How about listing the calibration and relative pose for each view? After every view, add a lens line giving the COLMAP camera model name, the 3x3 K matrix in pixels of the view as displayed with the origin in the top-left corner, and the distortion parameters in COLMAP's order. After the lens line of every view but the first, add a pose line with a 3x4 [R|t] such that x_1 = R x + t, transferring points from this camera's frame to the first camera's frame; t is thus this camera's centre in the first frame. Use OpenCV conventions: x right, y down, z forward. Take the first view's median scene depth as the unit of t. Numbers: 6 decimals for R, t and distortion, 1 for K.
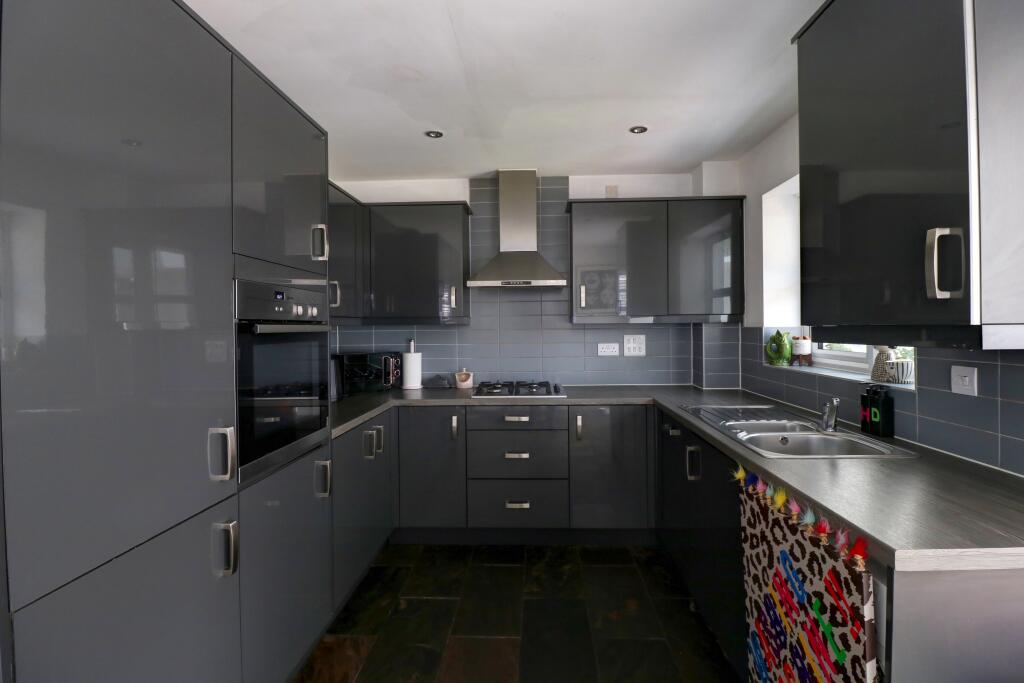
lens RADIAL K [[478.3, 0, 521.6], [0, 478.3, 328.2], [0, 0, 1]] dist [0.001259, -0.013720]
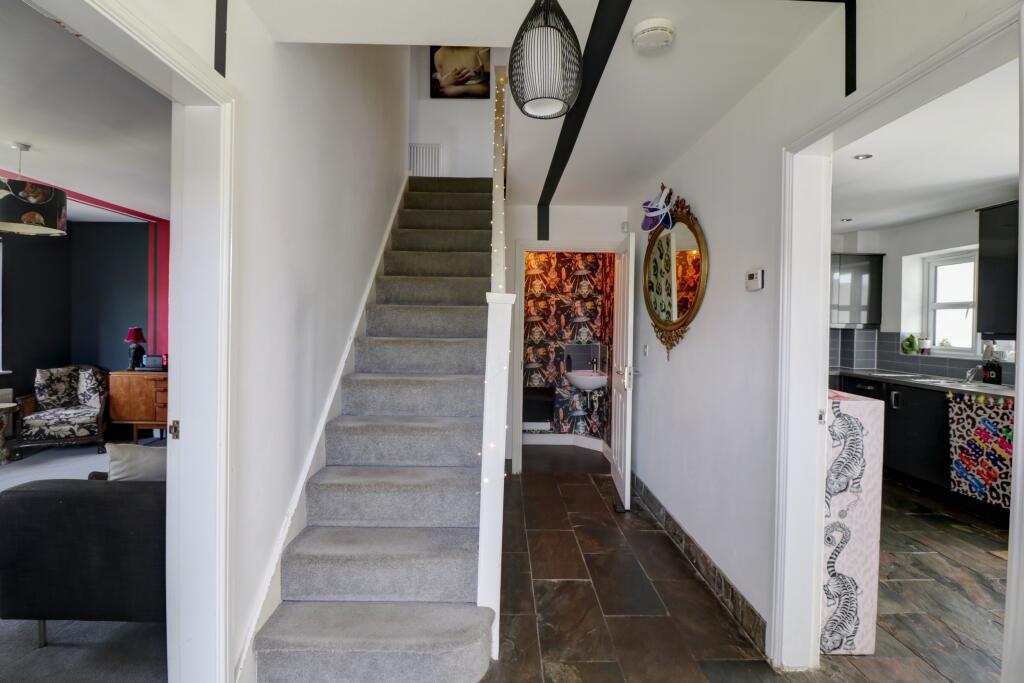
lens RADIAL K [[478.3, 0, 521.6], [0, 478.3, 328.2], [0, 0, 1]] dist [0.001259, -0.013720]
pose [[0.998196, 0.027409, 0.053425, -0.939945], [-0.027651, 0.999610, 0.003790, 0.013637], [-0.053300, -0.005260, 0.998565, -0.641208]]
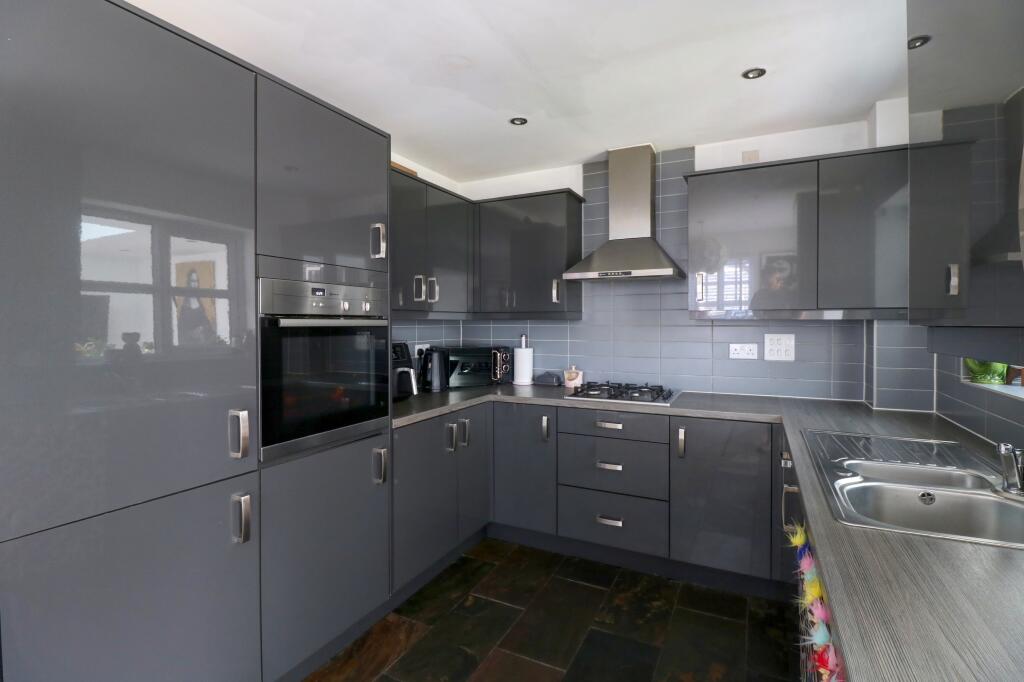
lens RADIAL K [[478.3, 0, 521.6], [0, 478.3, 327.7], [0, 0, 1]] dist [0.001259, -0.013720]
pose [[0.912790, 0.012905, -0.408226, 0.198536], [-0.009032, 0.999894, 0.011414, -0.002413], [0.408330, -0.006732, 0.912810, 0.112642]]
